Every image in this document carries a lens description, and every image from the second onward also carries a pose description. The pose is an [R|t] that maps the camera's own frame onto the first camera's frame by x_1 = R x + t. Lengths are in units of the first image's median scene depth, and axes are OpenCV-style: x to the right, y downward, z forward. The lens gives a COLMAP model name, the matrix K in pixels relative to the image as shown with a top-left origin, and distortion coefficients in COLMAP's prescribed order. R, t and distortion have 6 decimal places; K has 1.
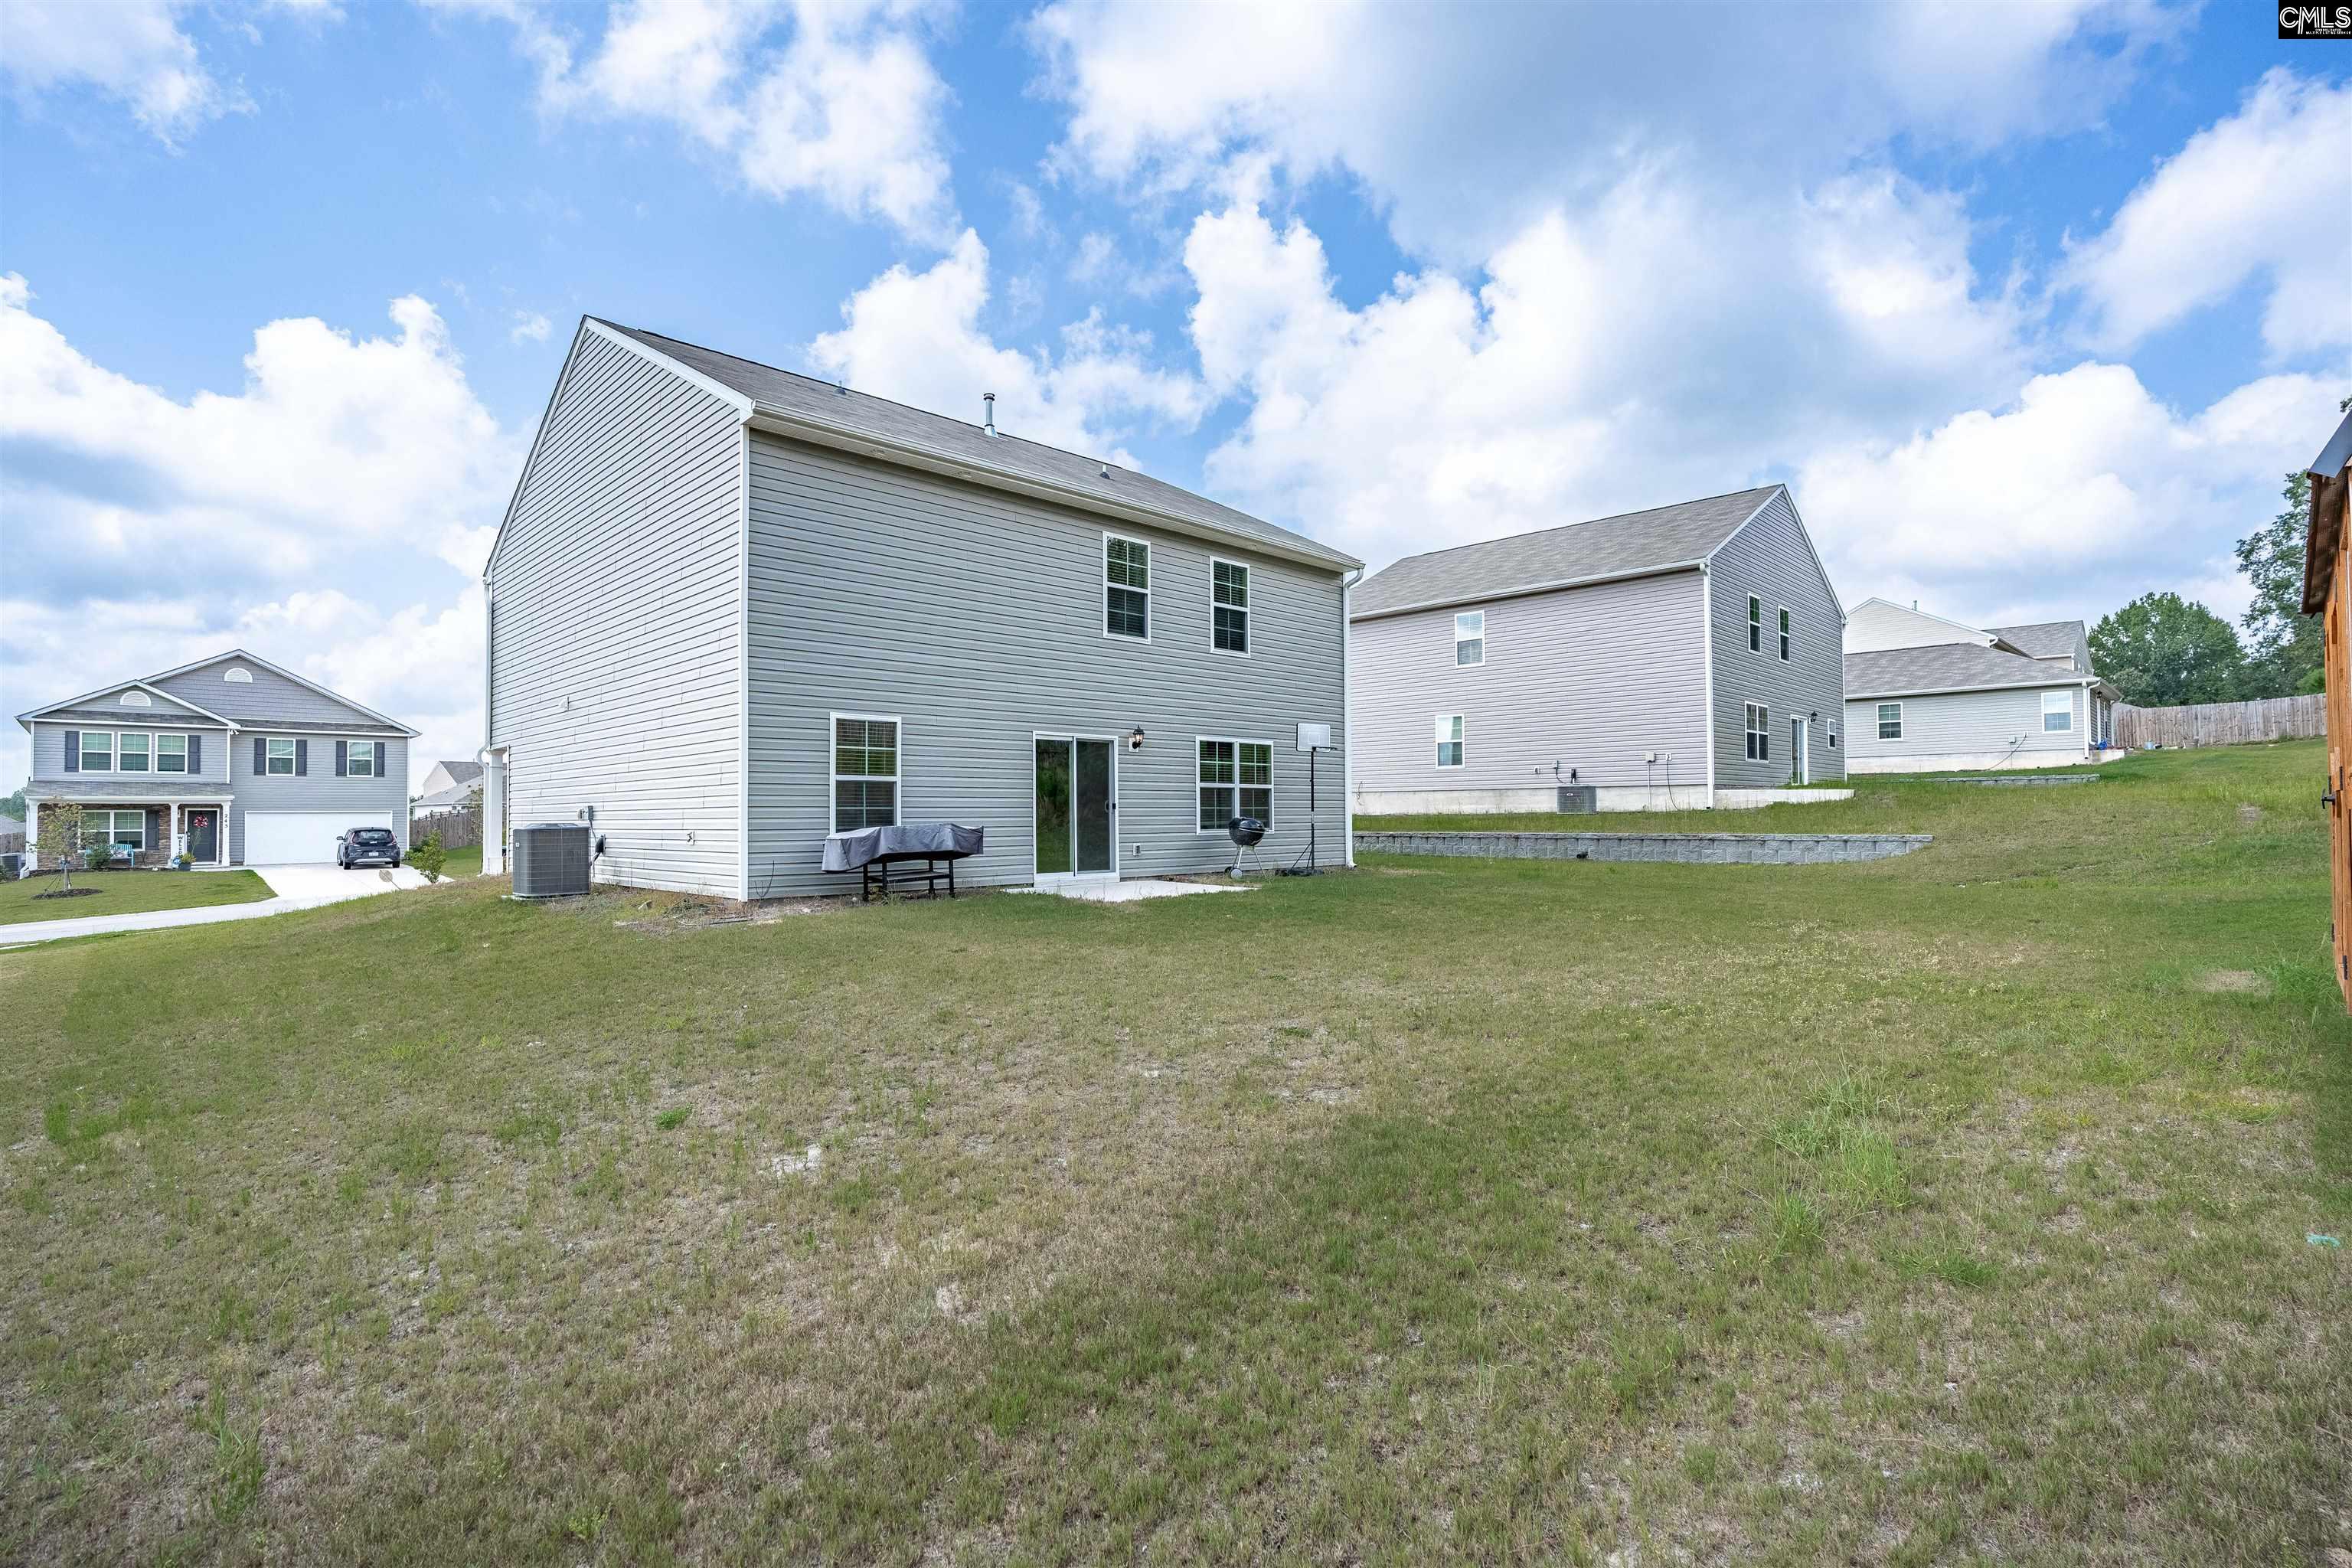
lens RADIAL K [[1119.0, 0, 1161.2], [0, 1119.0, 784.9], [0, 0, 1]] dist [-0.004268, -0.000403]
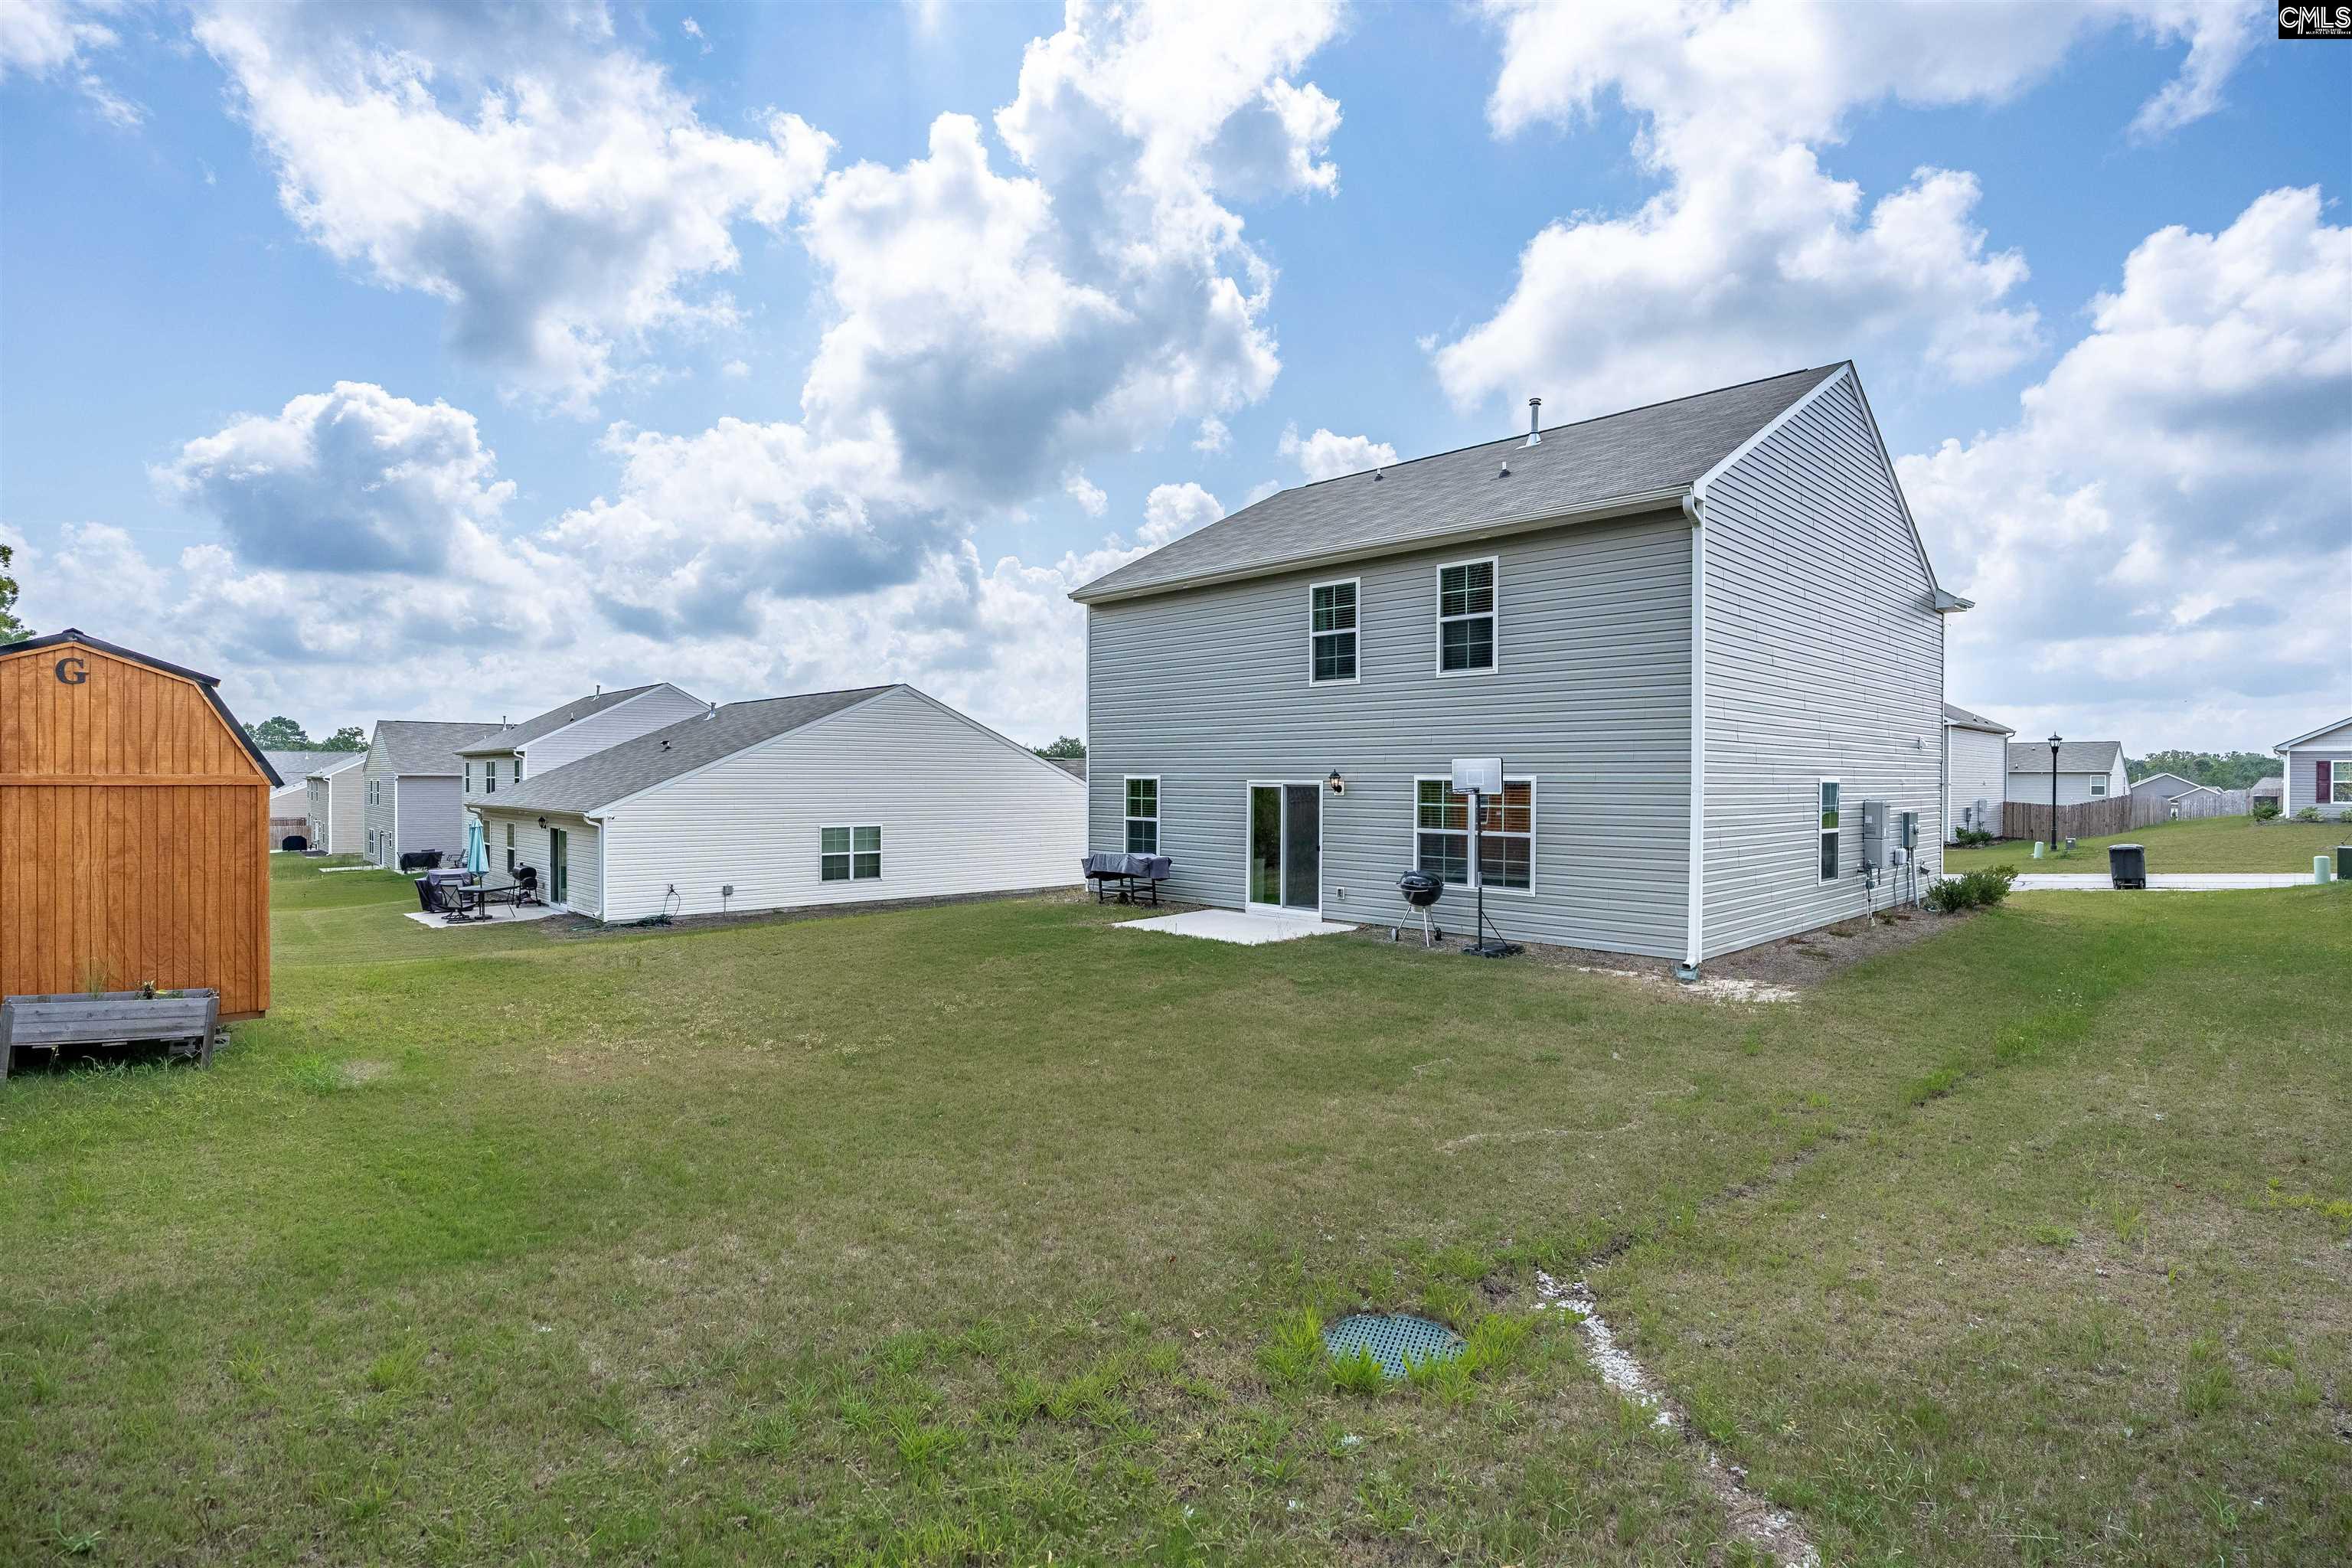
lens RADIAL K [[1119.0, 0, 1161.2], [0, 1119.0, 784.9], [0, 0, 1]] dist [-0.004268, -0.000403]
pose [[-0.004657, 0.011506, -0.999923, 0.998467], [0.024170, 0.999643, 0.011390, -0.055185], [0.999697, -0.024115, -0.004934, 0.864886]]
